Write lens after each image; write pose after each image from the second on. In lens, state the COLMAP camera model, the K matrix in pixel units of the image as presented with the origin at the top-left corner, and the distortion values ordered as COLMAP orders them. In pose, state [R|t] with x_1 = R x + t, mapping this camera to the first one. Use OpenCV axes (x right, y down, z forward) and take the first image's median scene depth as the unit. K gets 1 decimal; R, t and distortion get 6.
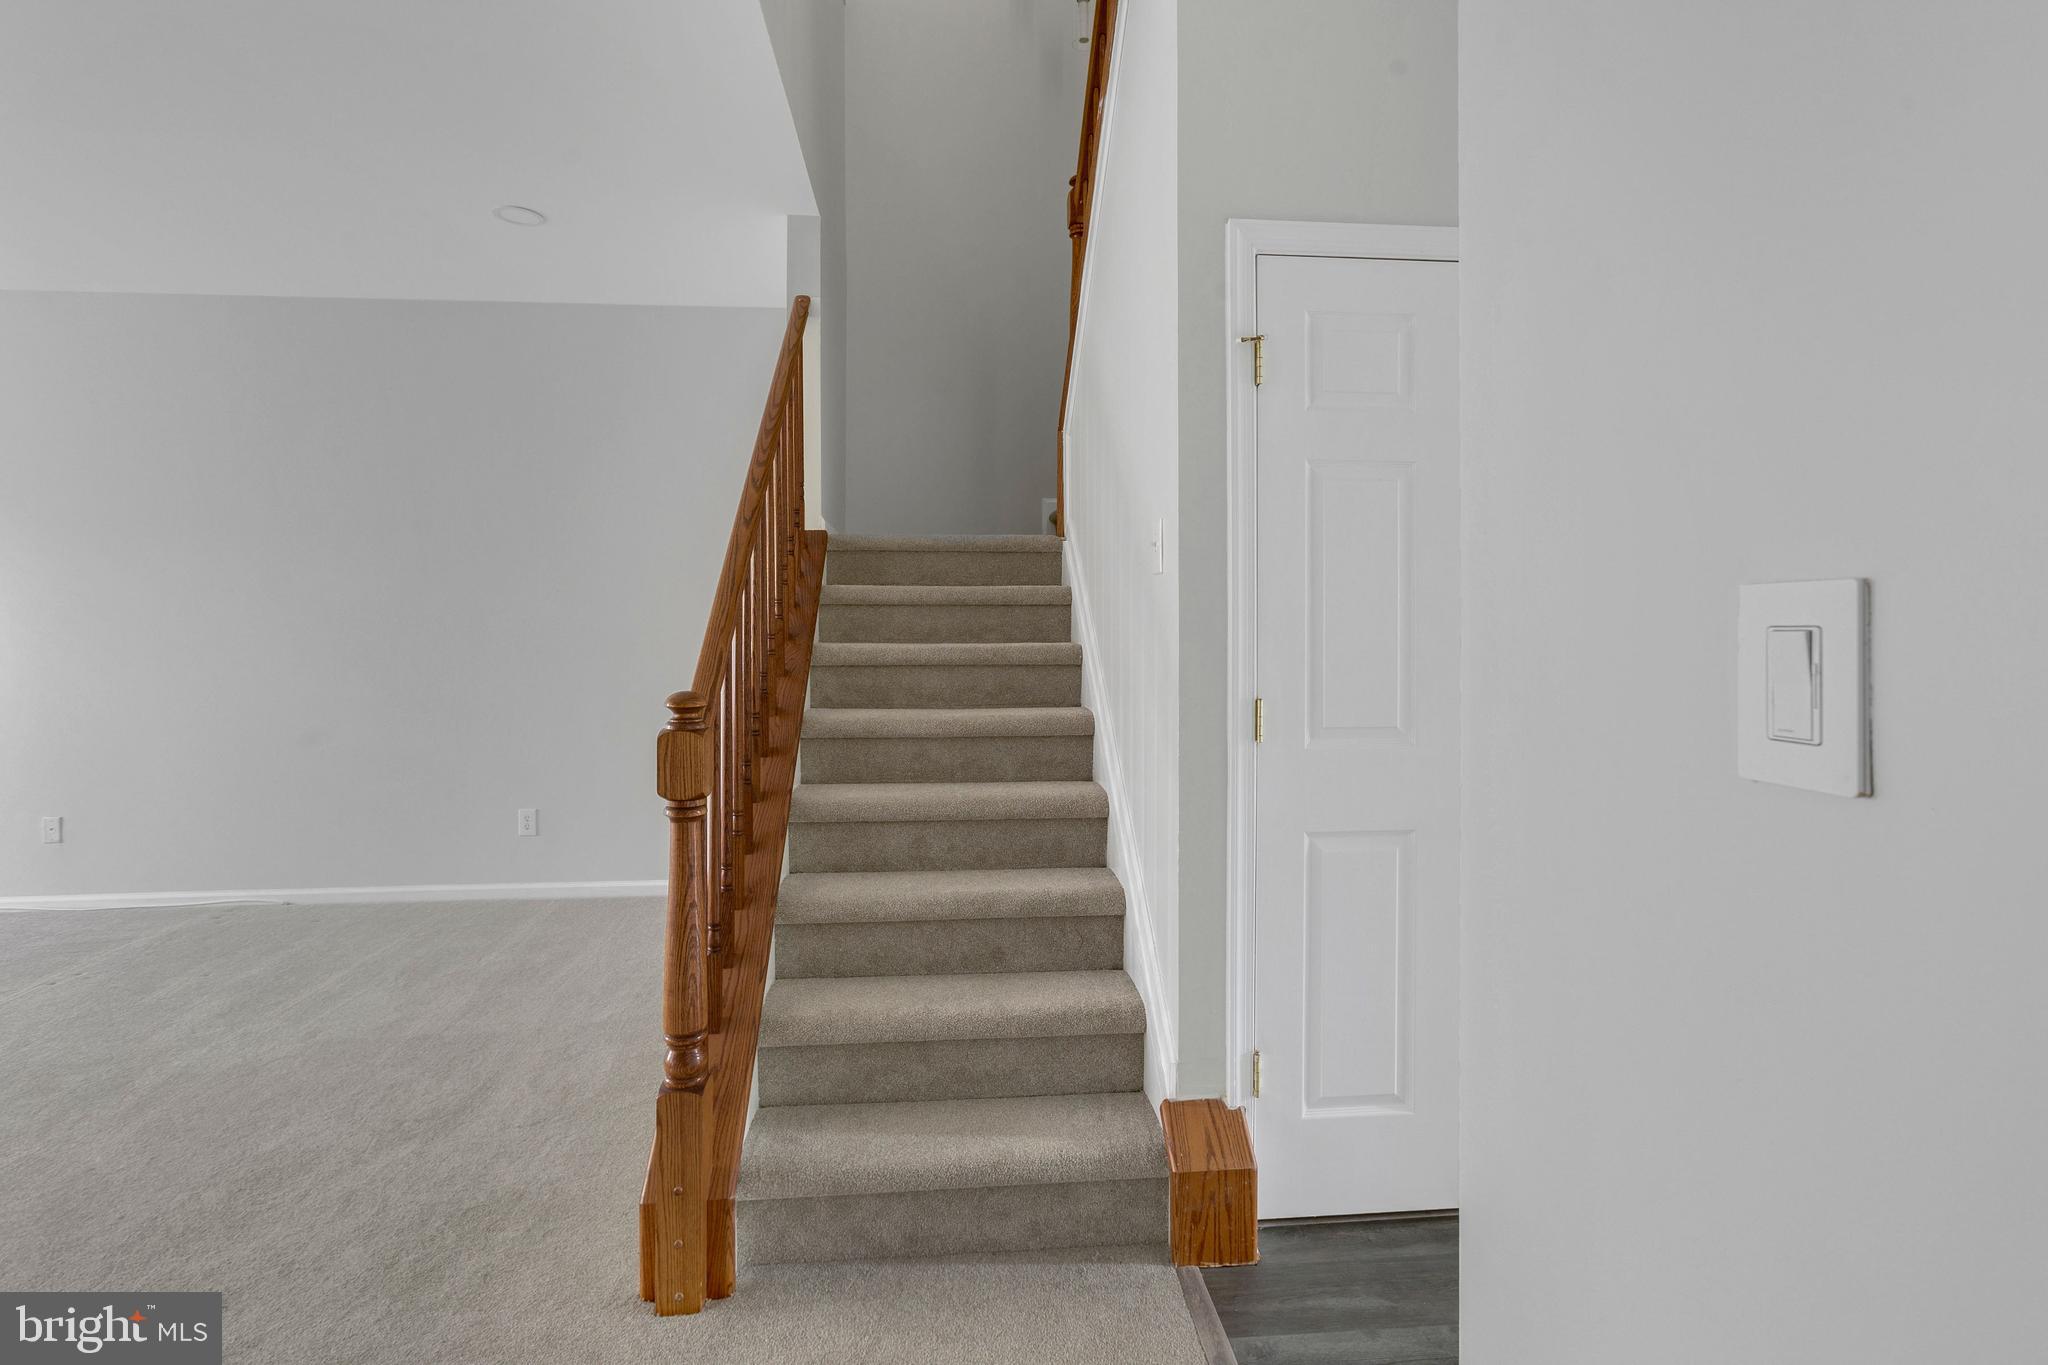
lens RADIAL K [[931.0, 0, 1018.7], [0, 931.0, 634.7], [0, 0, 1]] dist [0.001033, 0.000502]
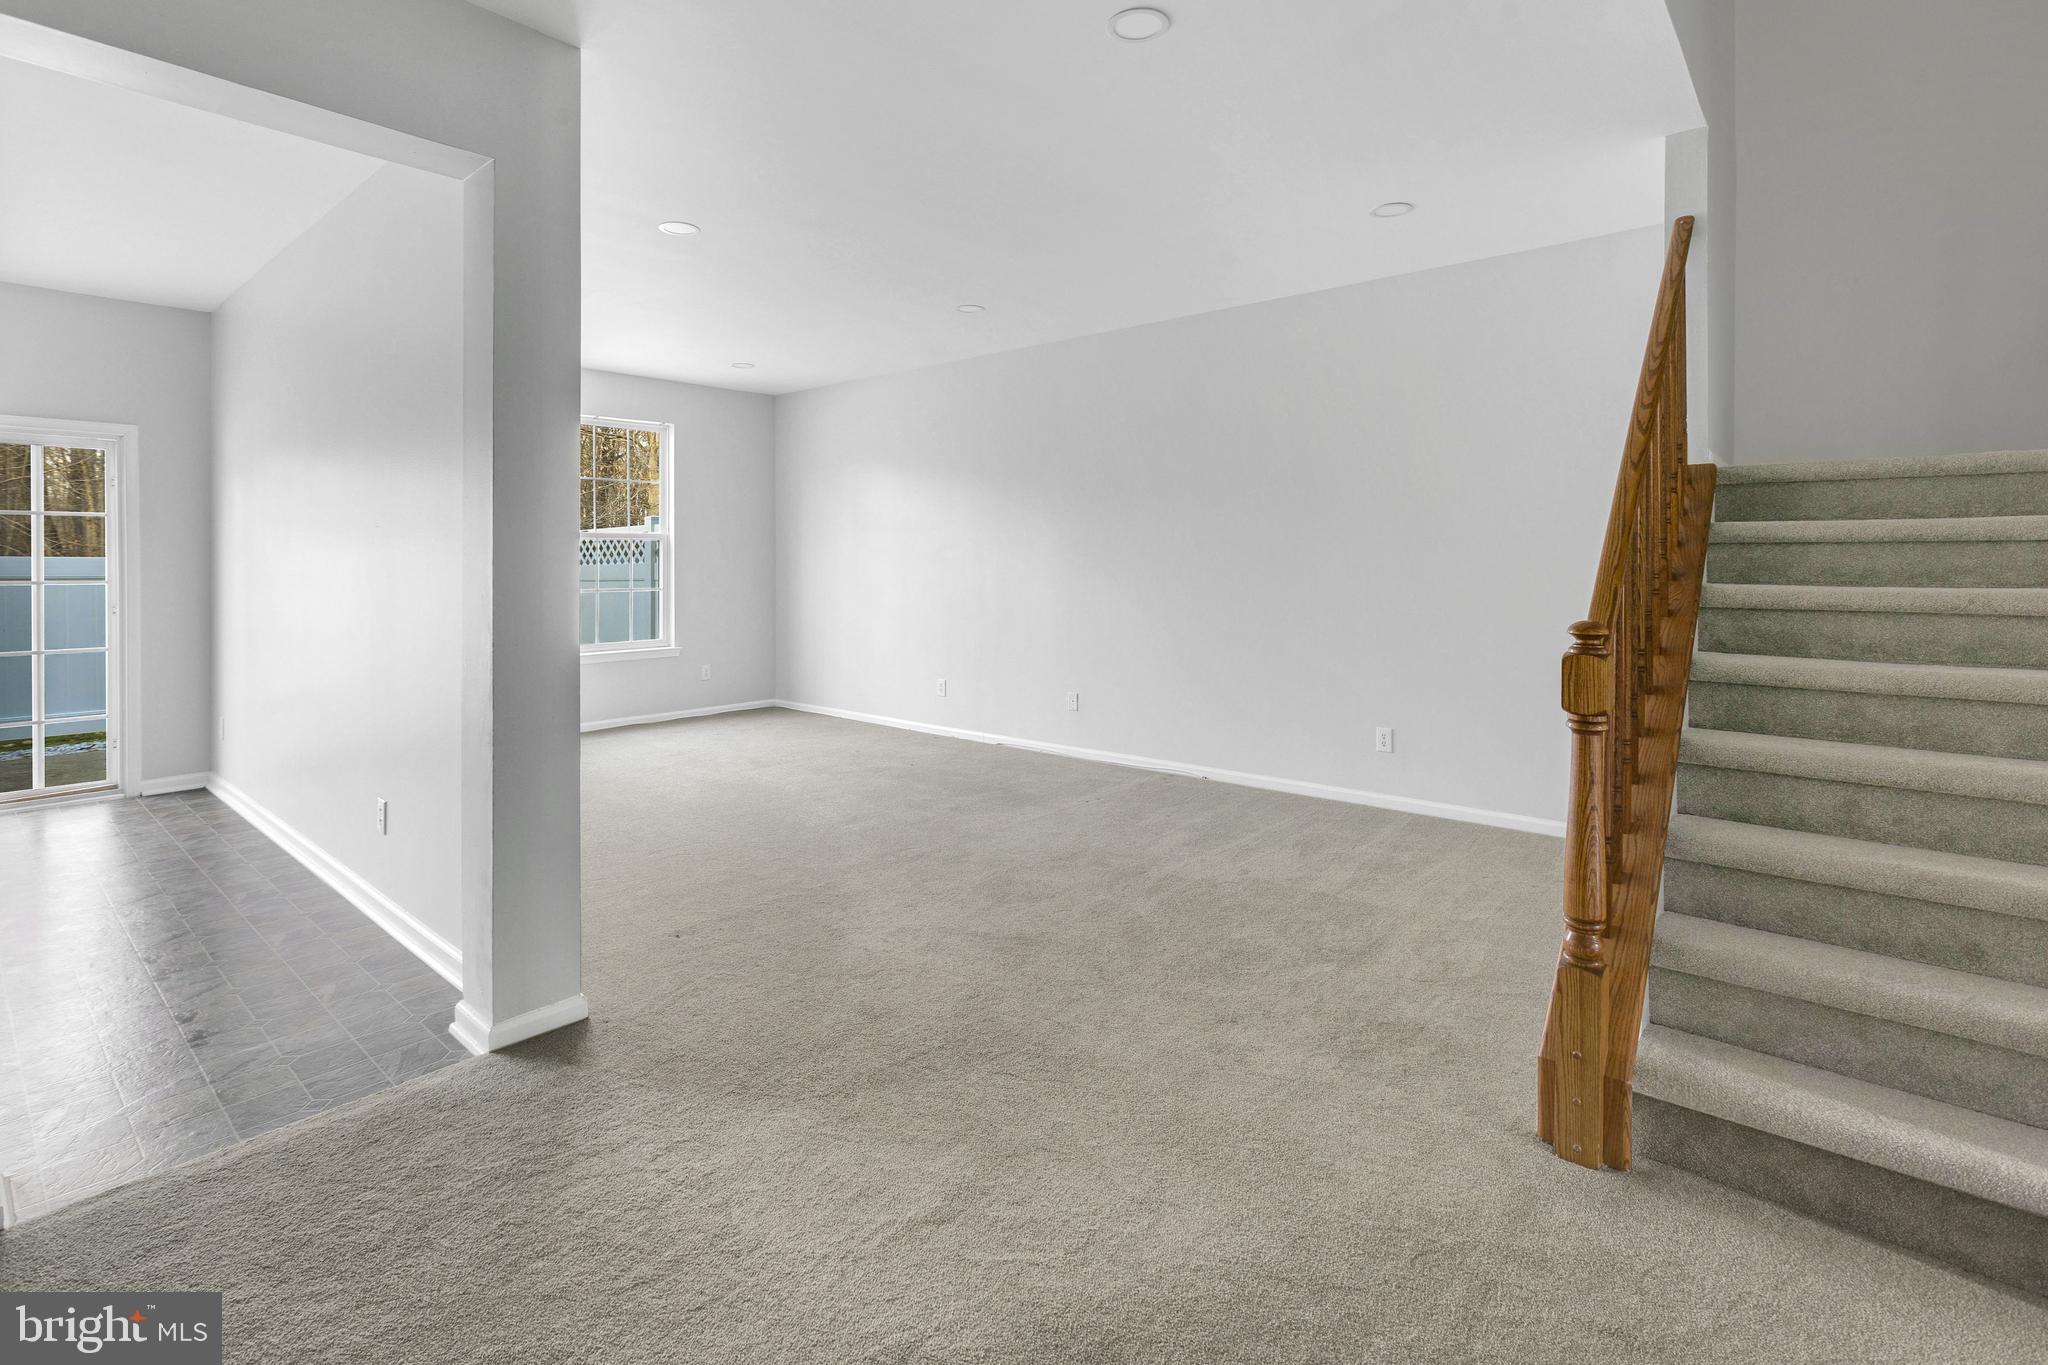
lens RADIAL K [[956.5, 0, 1015.7], [0, 956.5, 567.7], [0, 0, 1]] dist [0.001096, 0.001459]
pose [[0.687787, 0.003223, -0.725906, 0.010265], [-0.009964, 0.999938, -0.005001, 0.005408], [0.725845, 0.010673, 0.687776, -0.229527]]
